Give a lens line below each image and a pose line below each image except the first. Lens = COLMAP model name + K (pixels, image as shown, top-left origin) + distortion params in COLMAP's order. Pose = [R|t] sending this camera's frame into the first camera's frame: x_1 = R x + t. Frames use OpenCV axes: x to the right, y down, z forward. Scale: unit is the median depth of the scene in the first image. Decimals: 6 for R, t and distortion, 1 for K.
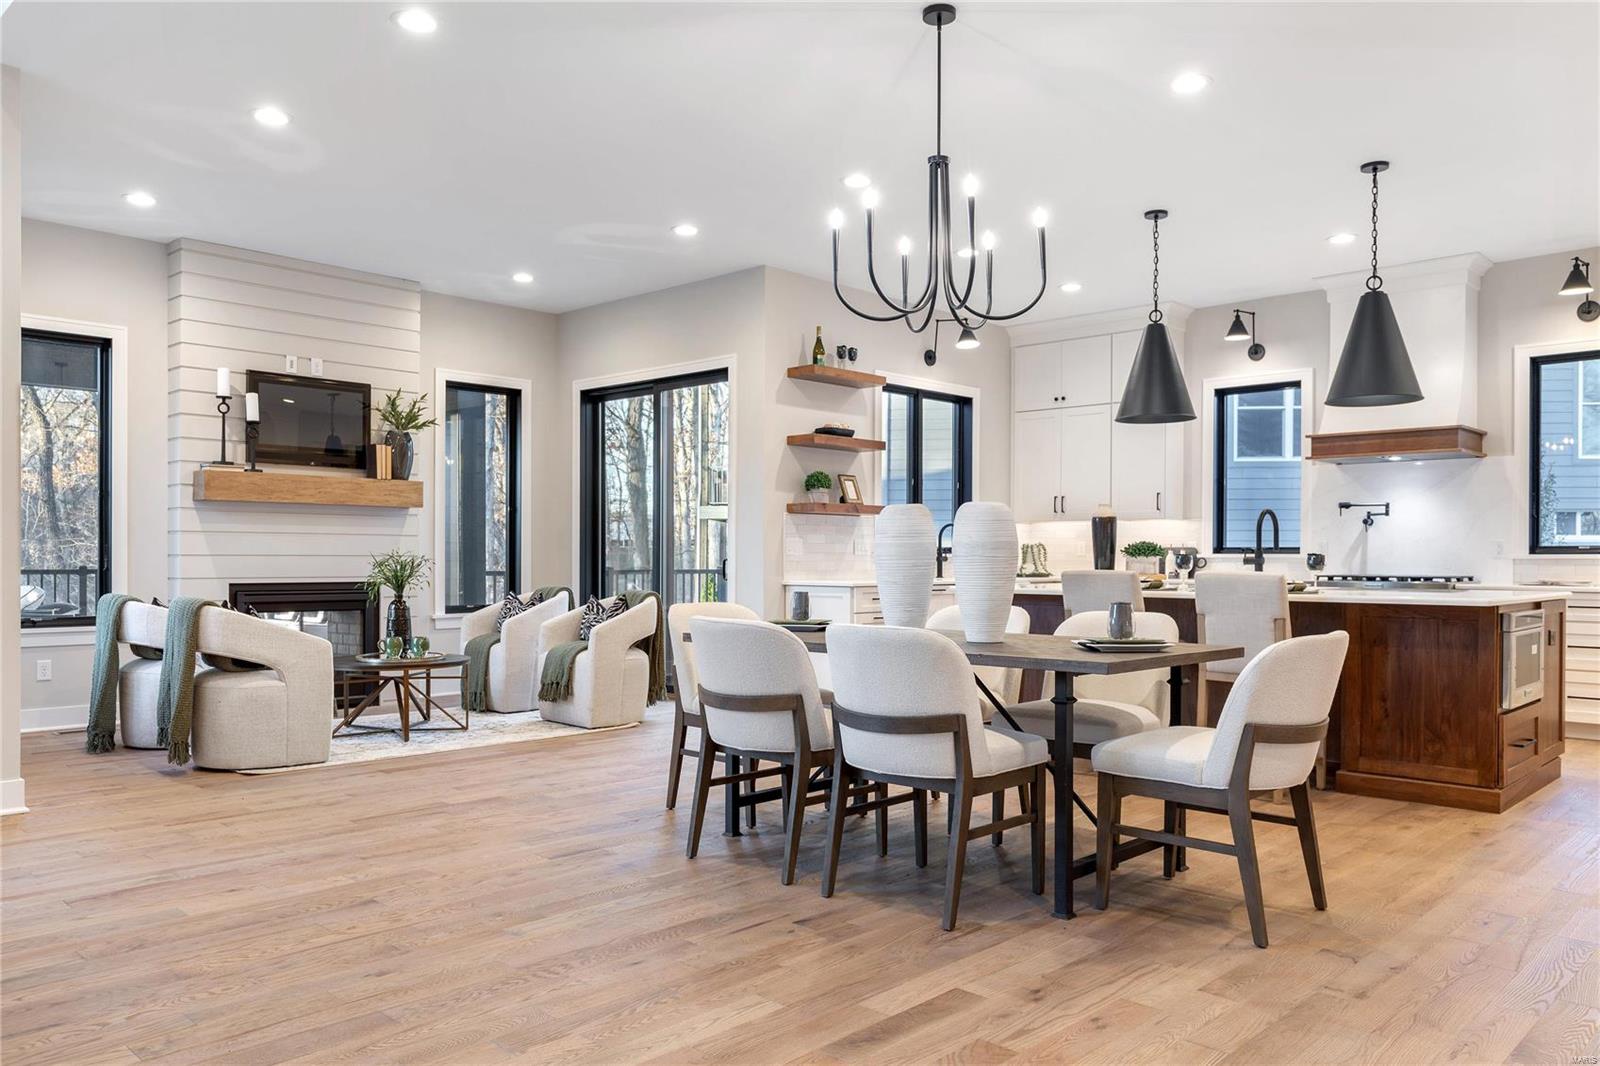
lens RADIAL K [[1158.3, 0, 807.0], [0, 1158.3, 563.2], [0, 0, 1]] dist [-0.002801, -0.004454]
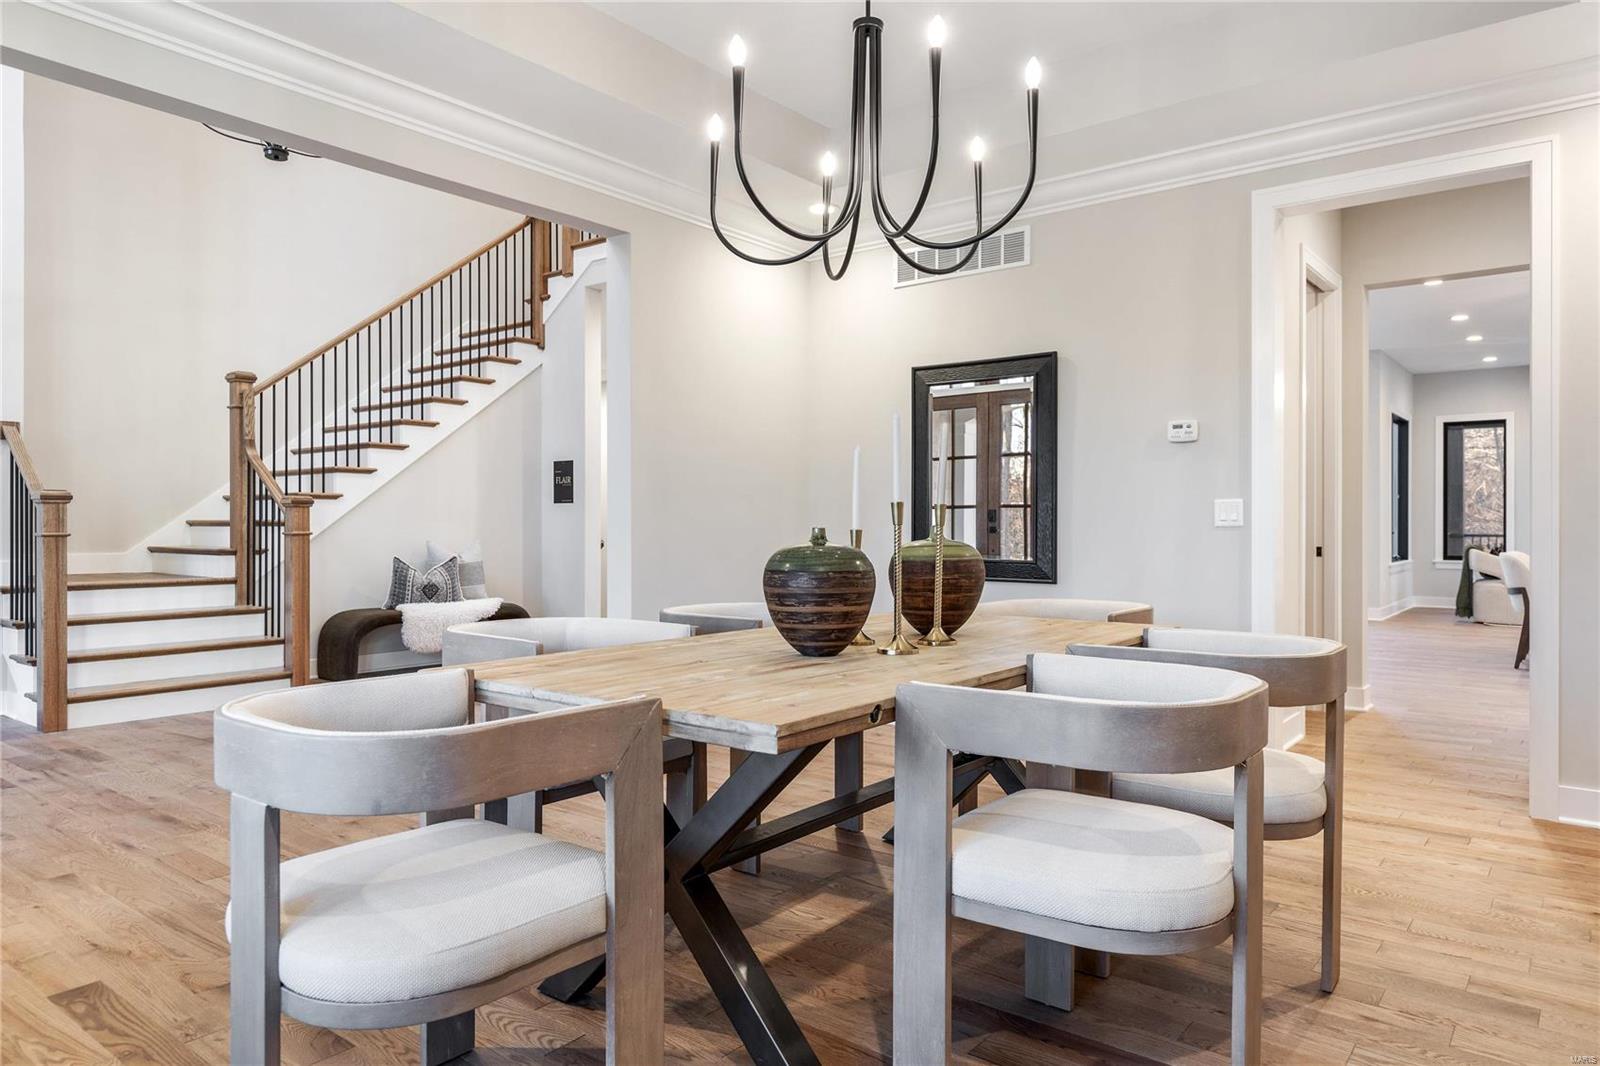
lens RADIAL K [[1032.8, 0, 772.2], [0, 1032.8, 527.5], [0, 0, 1]] dist [0.001800, 0.000825]
pose [[0.072199, -0.002961, -0.997386, 1.041941], [-0.006165, 0.999975, -0.003415, 0.007750], [0.997371, 0.006395, 0.072179, -0.383680]]
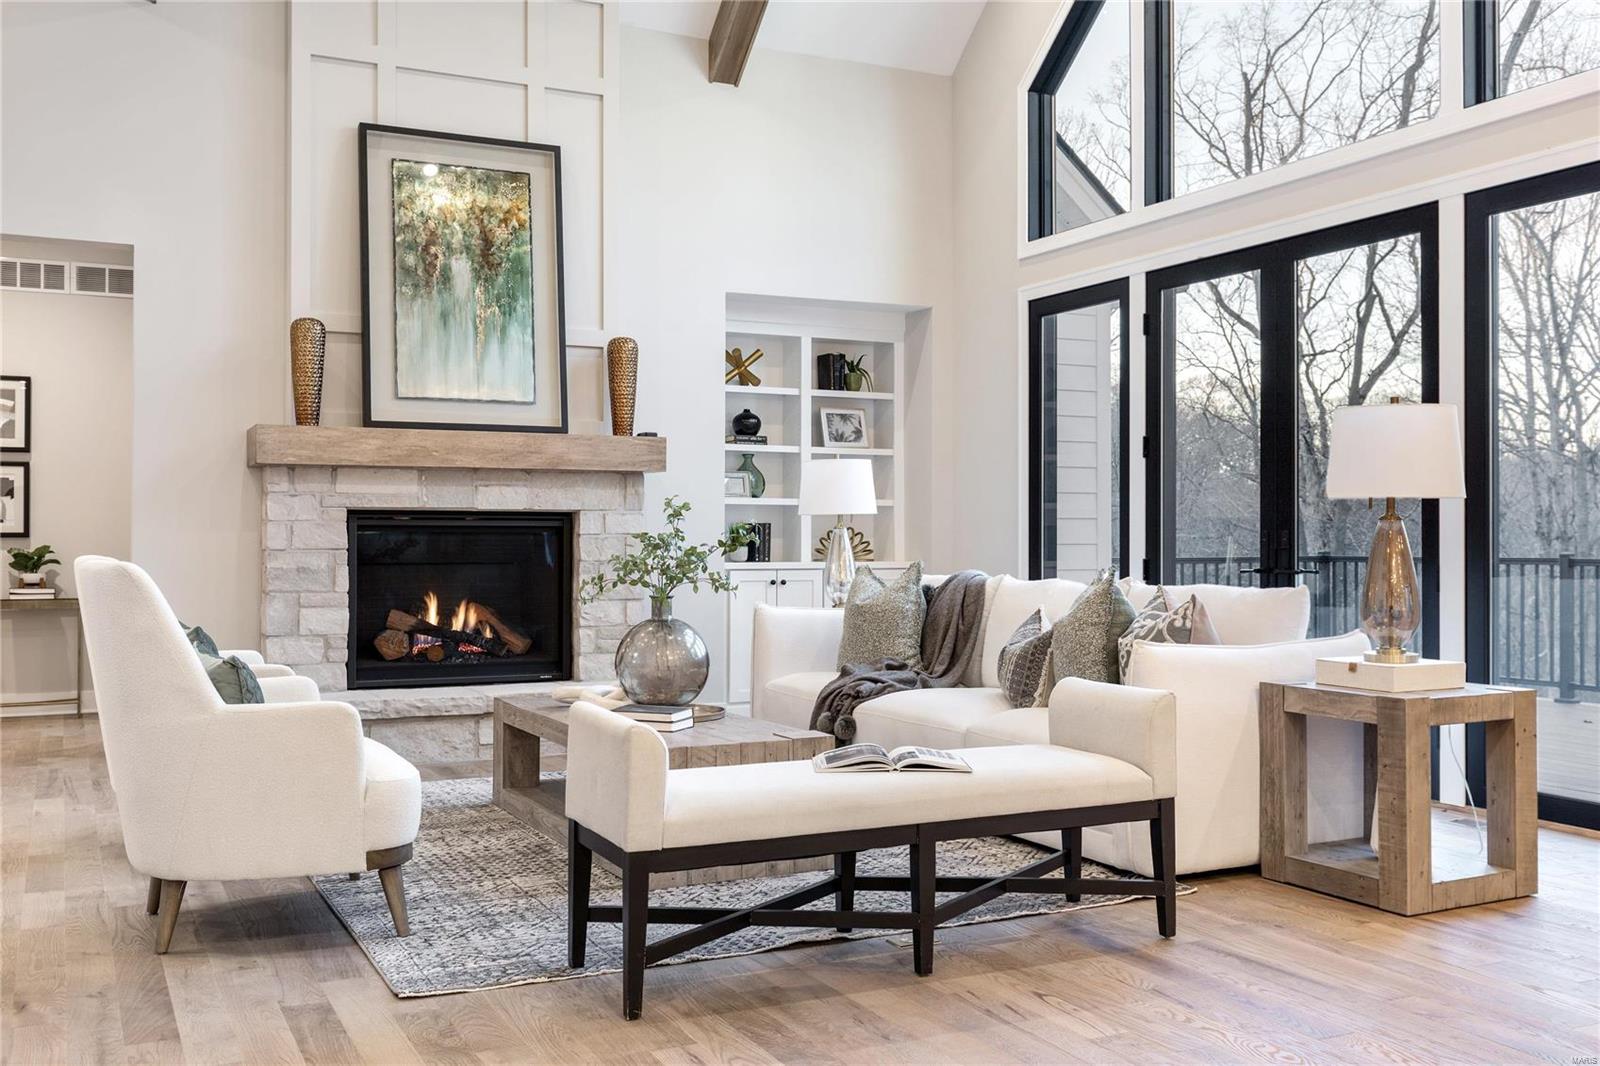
lens RADIAL K [[1494.5, 0, 800.3], [0, 1494.5, 519.7], [0, 0, 1]] dist [-0.001471, -0.000714]
pose [[-0.344477, -0.016225, -0.938655, 0.241759], [-0.007440, 0.999866, -0.014553, -0.001106], [0.938765, 0.001971, -0.344551, 0.392038]]
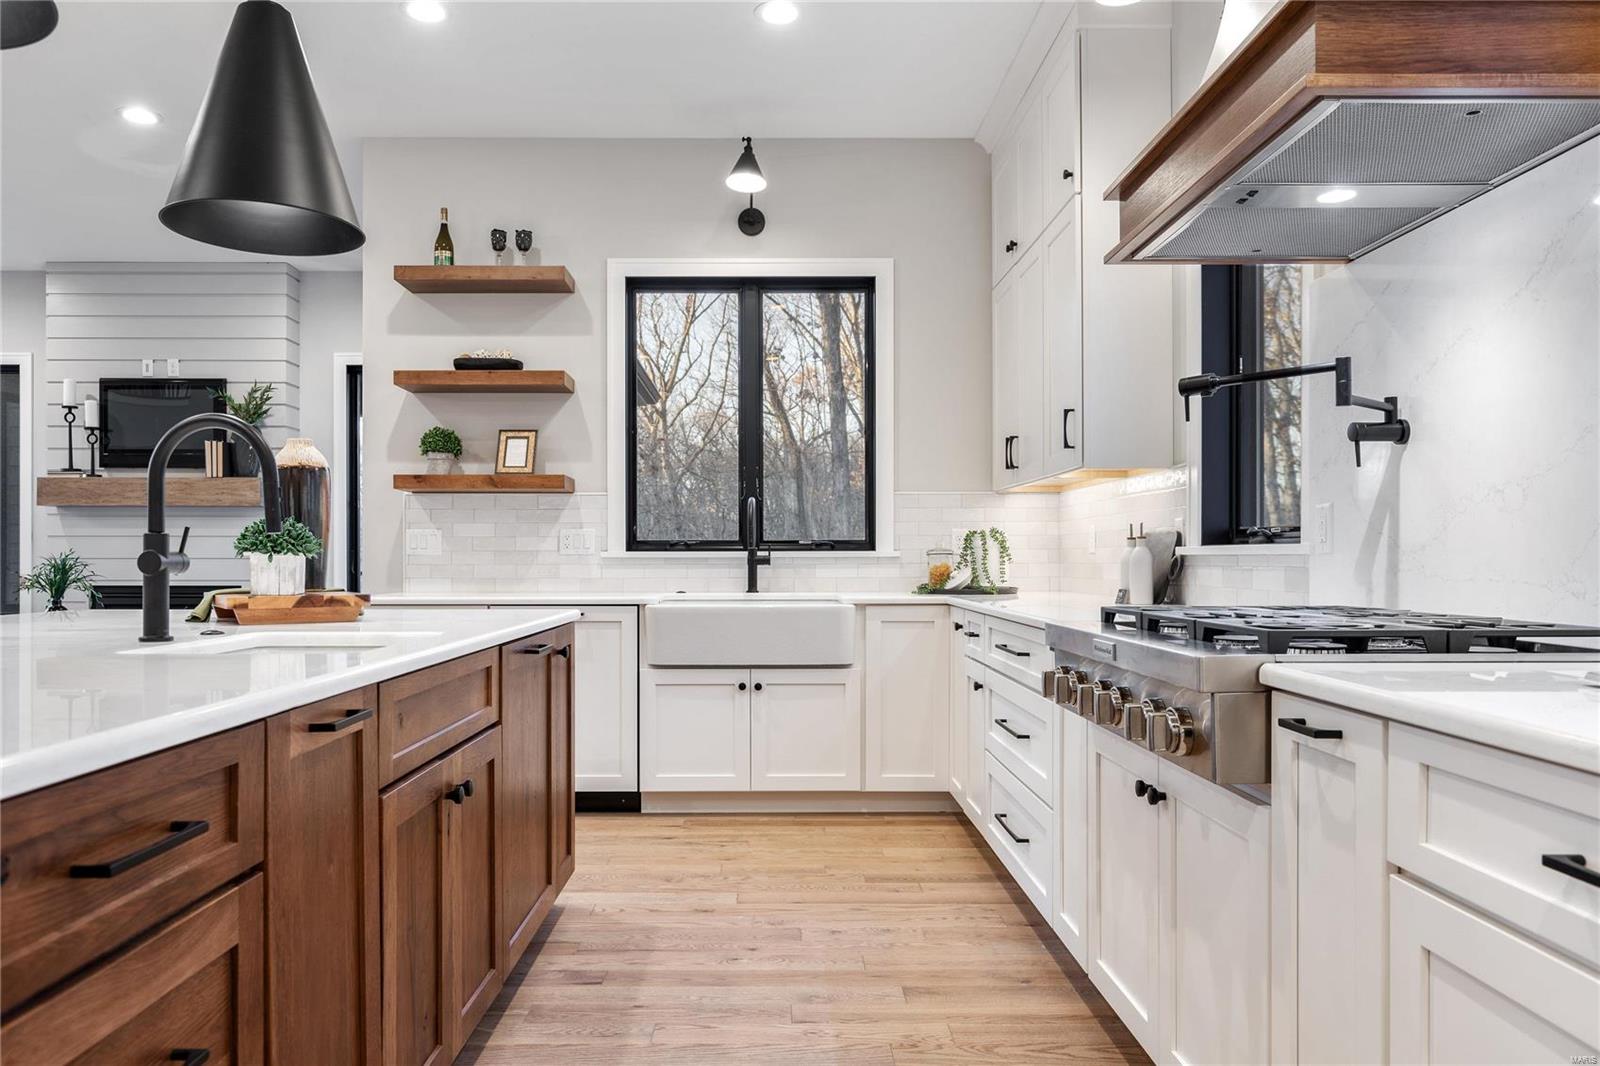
lens RADIAL K [[1095.0, 0, 777.8], [0, 1095.0, 558.0], [0, 0, 1]] dist [-0.003813, -0.002298]
pose [[0.695694, -0.004162, -0.718326, 0.630464], [-0.001255, 0.999975, -0.007009, -0.001316], [0.718337, 0.005778, 0.695671, 0.755583]]
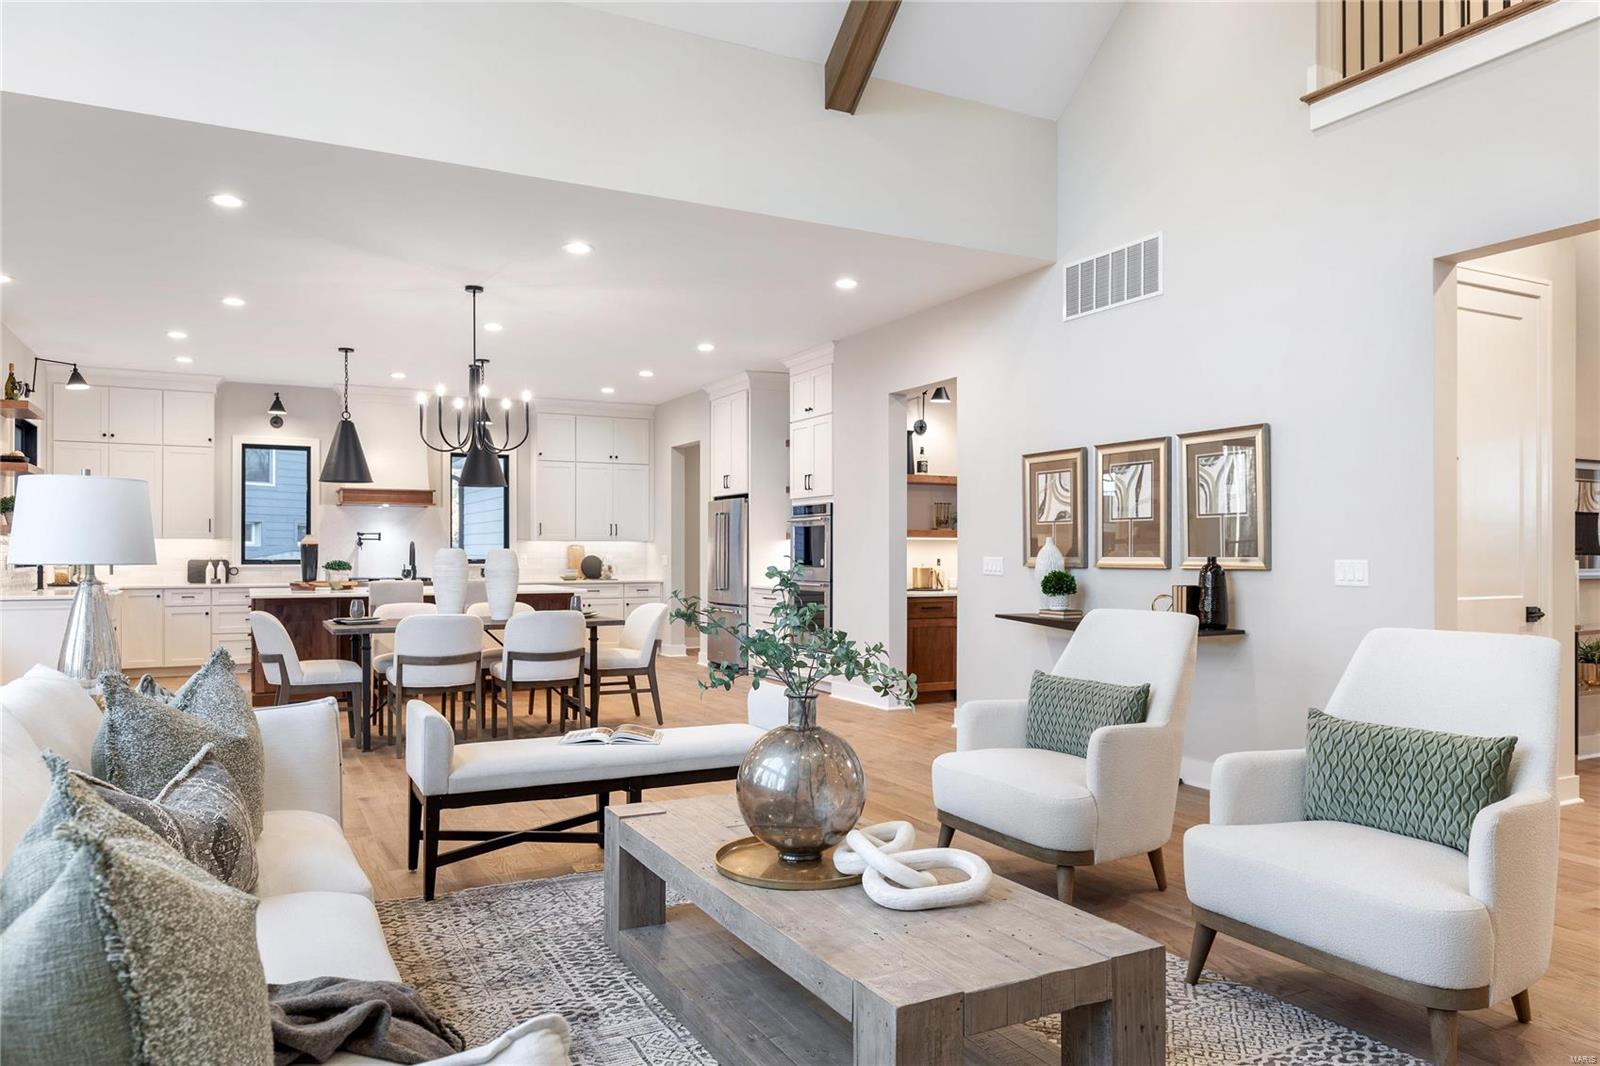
lens RADIAL K [[1069.9, 0, 802.0], [0, 1069.9, 550.9], [0, 0, 1]] dist [-0.001388, -0.002912]
pose [[0.322799, -0.002336, 0.946465, -0.755327], [0.005974, 0.999982, 0.000430, -0.025027], [-0.946449, 0.005515, 0.322807, -0.034216]]
